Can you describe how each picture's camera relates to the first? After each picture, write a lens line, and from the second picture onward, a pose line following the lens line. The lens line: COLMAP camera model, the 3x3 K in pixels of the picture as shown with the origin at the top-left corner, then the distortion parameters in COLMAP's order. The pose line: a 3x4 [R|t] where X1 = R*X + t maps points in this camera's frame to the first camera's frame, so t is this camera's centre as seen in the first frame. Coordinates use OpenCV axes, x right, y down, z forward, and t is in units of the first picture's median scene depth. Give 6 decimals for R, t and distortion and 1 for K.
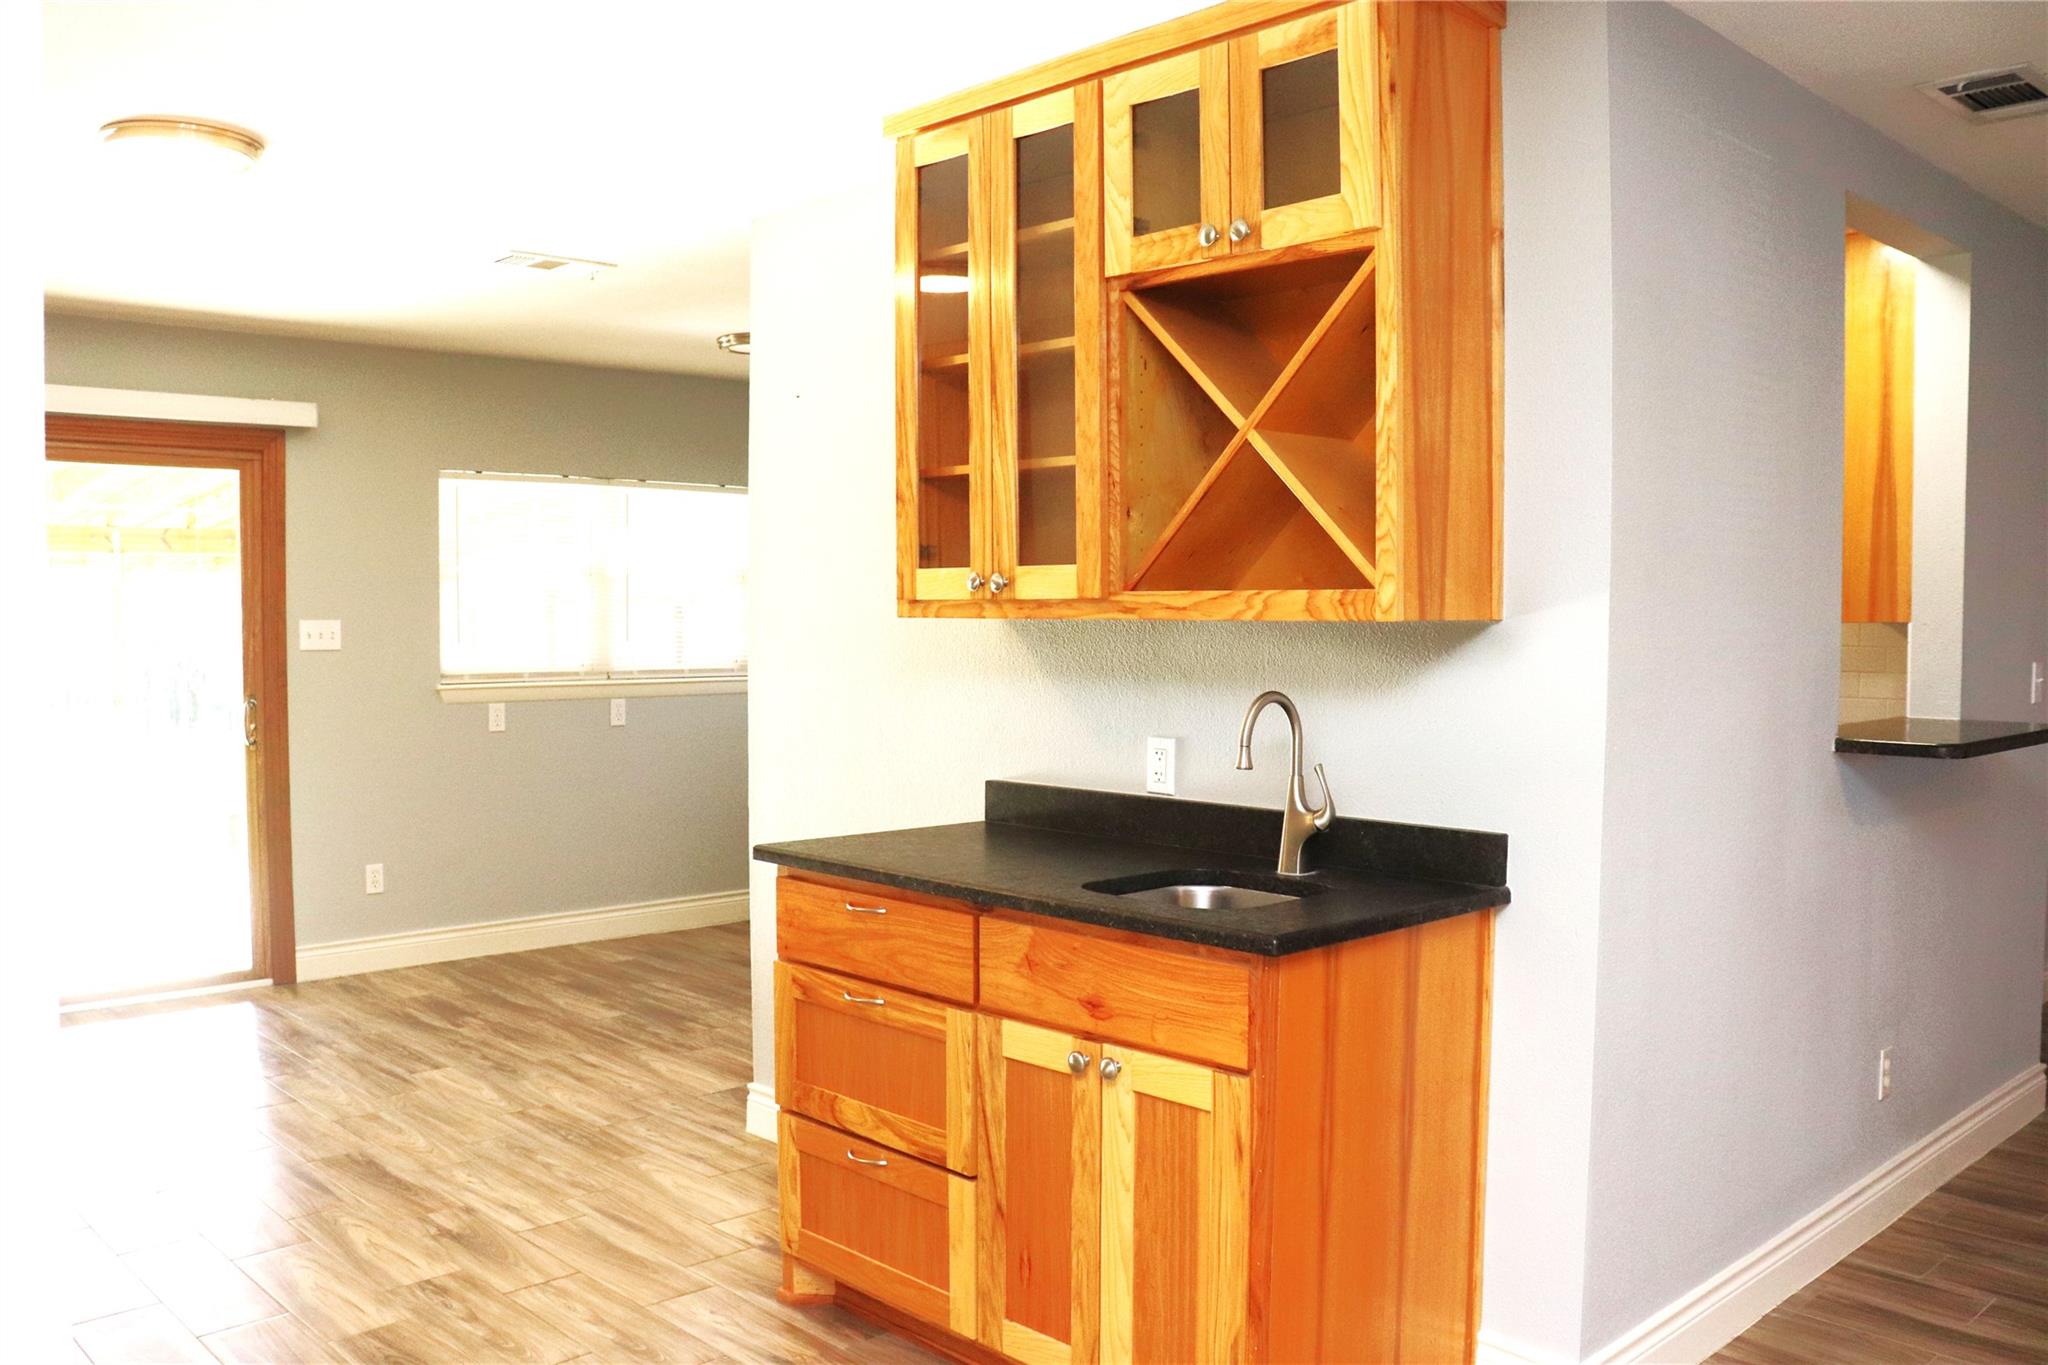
lens RADIAL K [[1663.7, 0, 1024.0], [0, 1663.7, 682.5], [0, 0, 1]] dist [-0.040924, 0.005120]
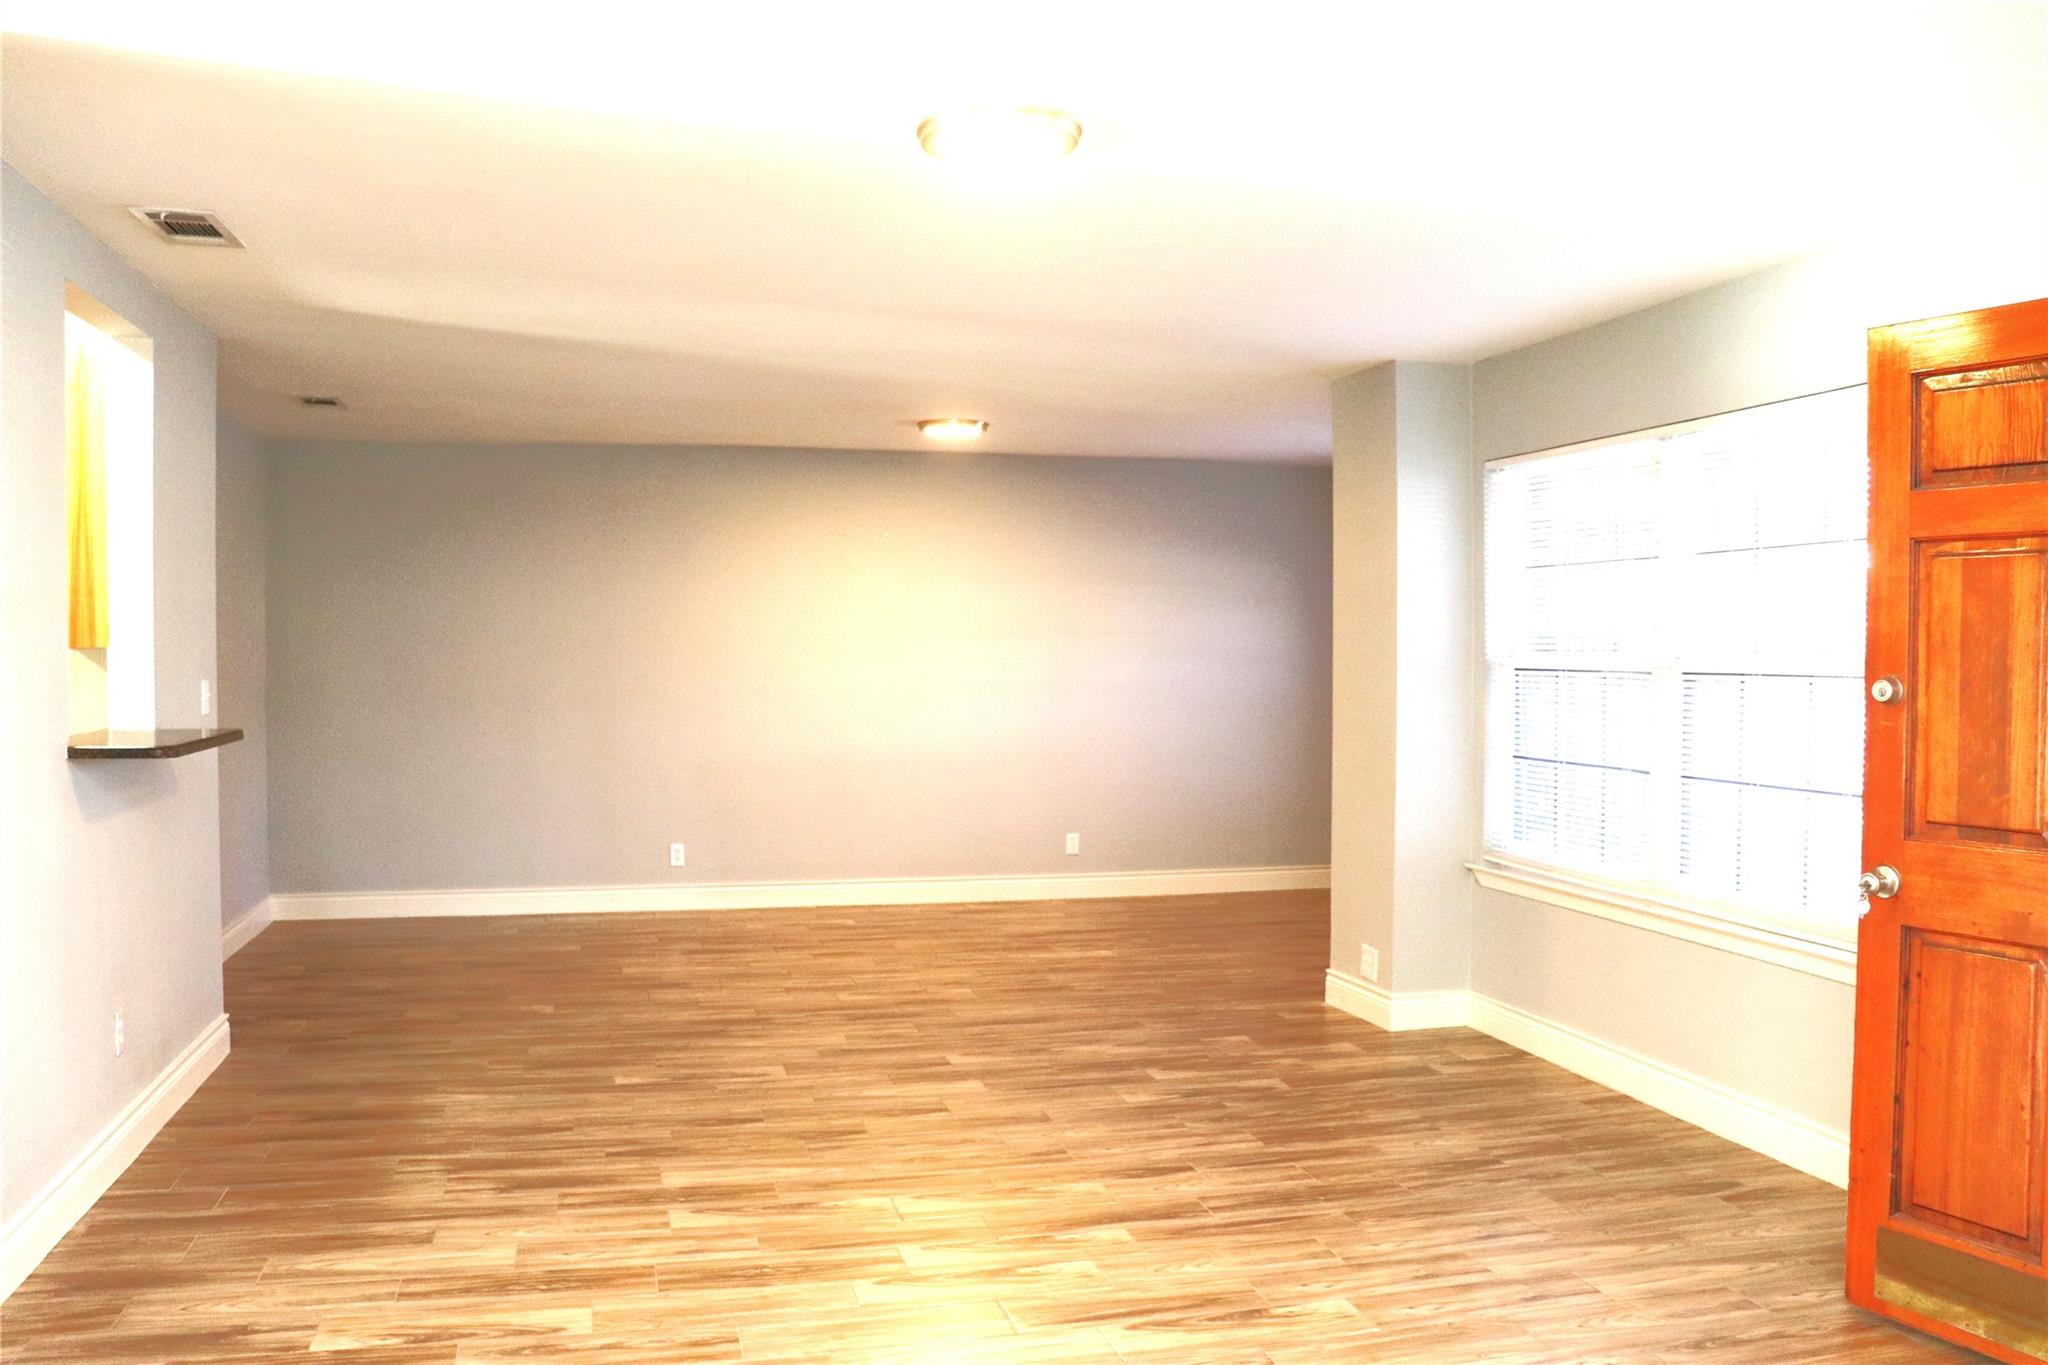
lens RADIAL K [[1663.7, 0, 1024.0], [0, 1663.7, 682.5], [0, 0, 1]] dist [-0.040924, 0.005120]
pose [[0.493483, -0.030766, 0.869211, -0.166250], [0.046787, 0.998866, 0.008792, 0.009176], [-0.868496, 0.036329, 0.494363, -0.145461]]
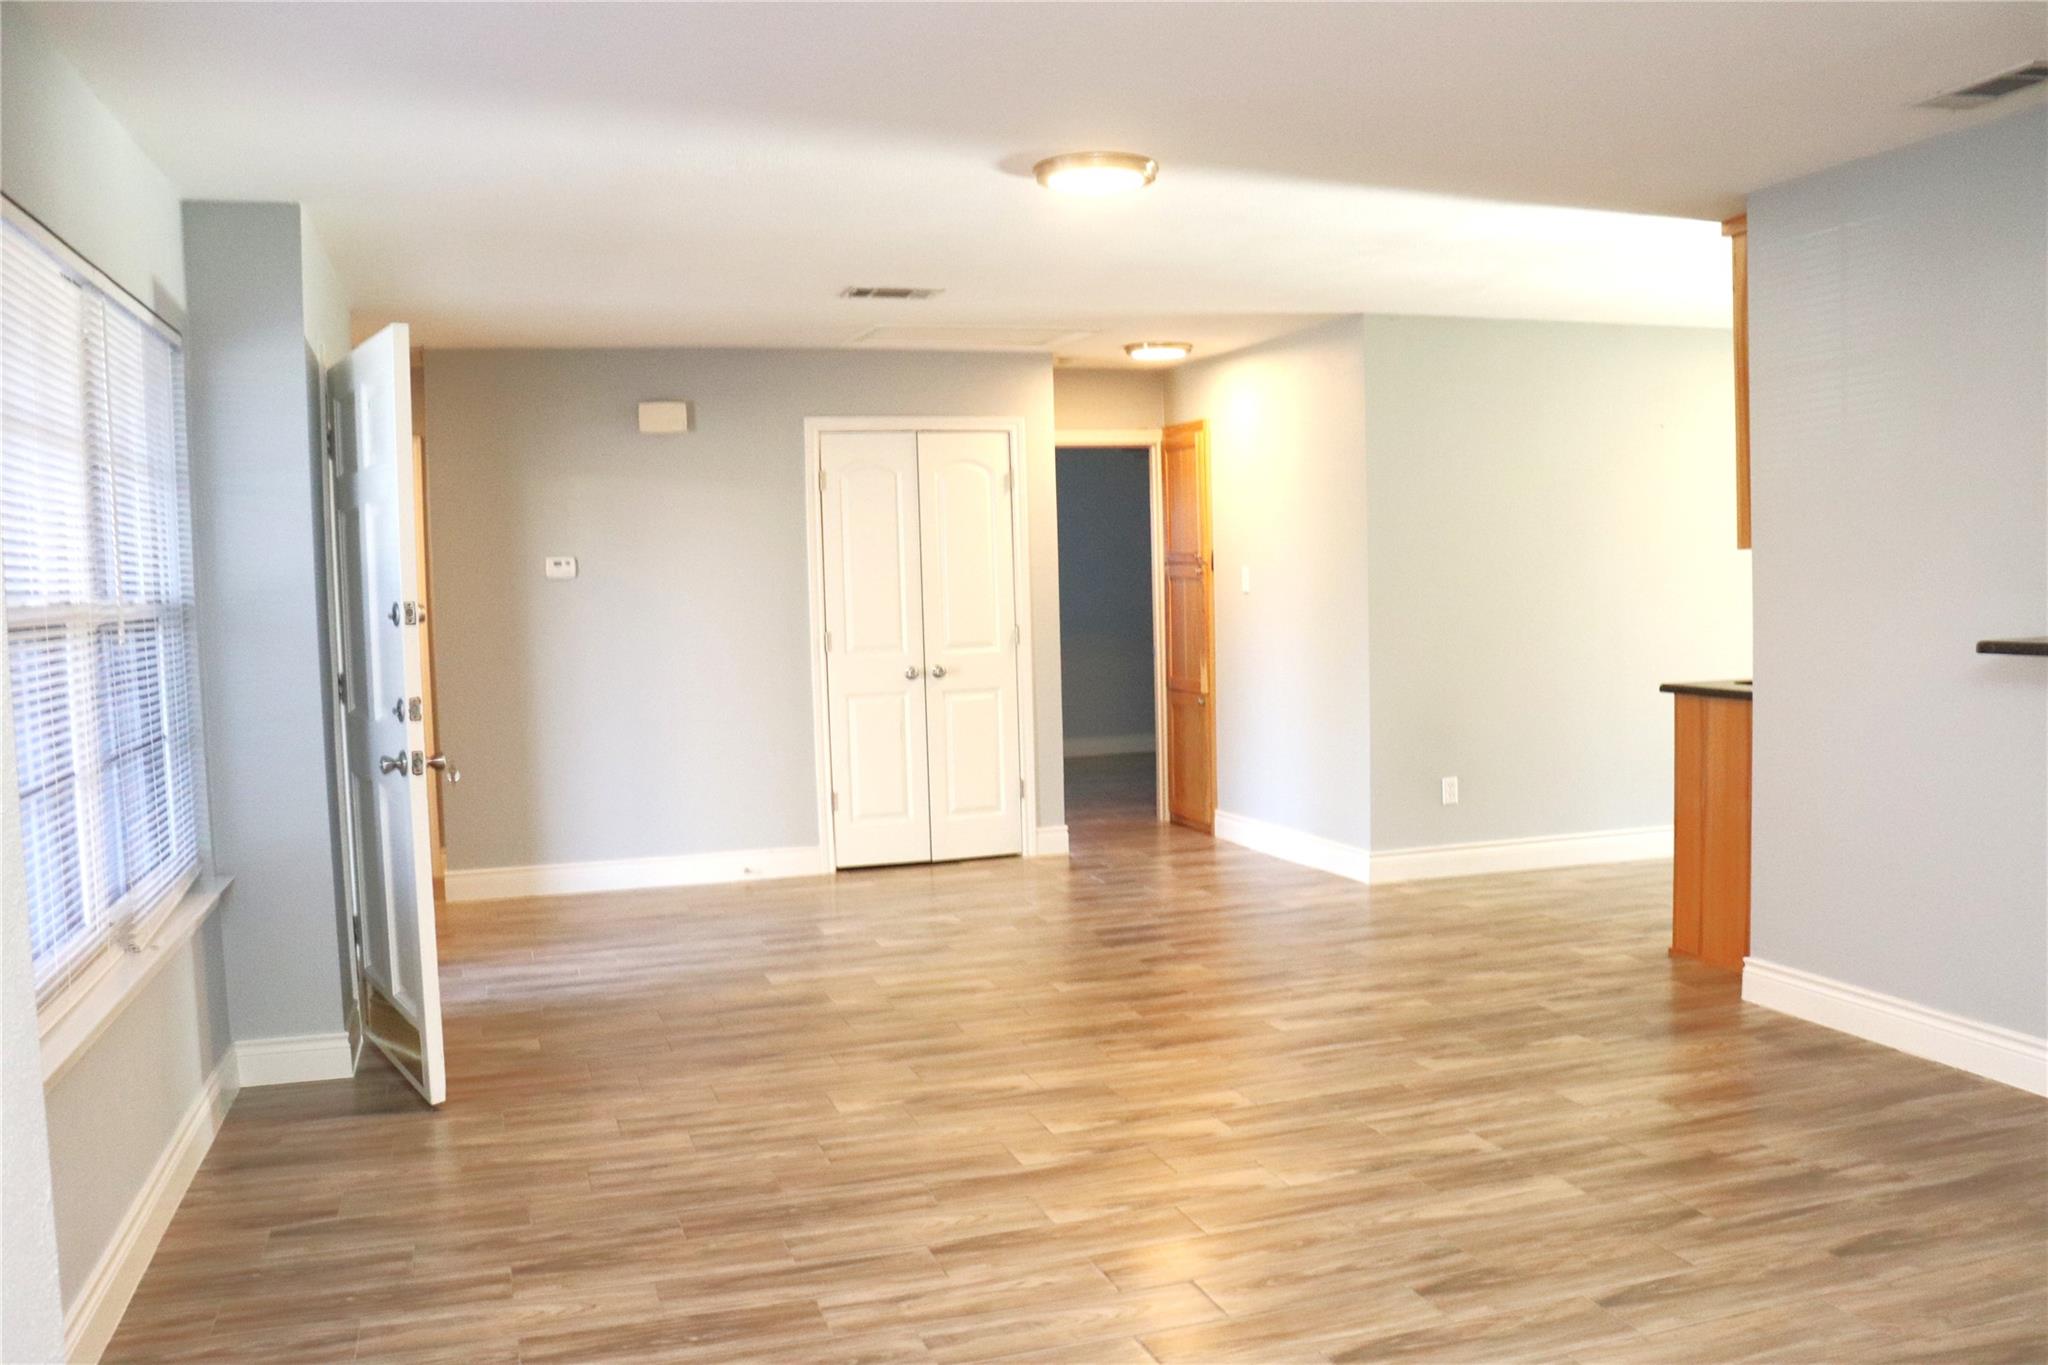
lens RADIAL K [[1663.7, 0, 1024.0], [0, 1663.7, 682.5], [0, 0, 1]] dist [-0.040924, 0.005120]
pose [[-0.437180, 0.056122, -0.897621, 1.743532], [-0.026454, 0.996817, 0.075209, -0.004548], [0.898985, 0.056626, -0.434304, 0.796412]]
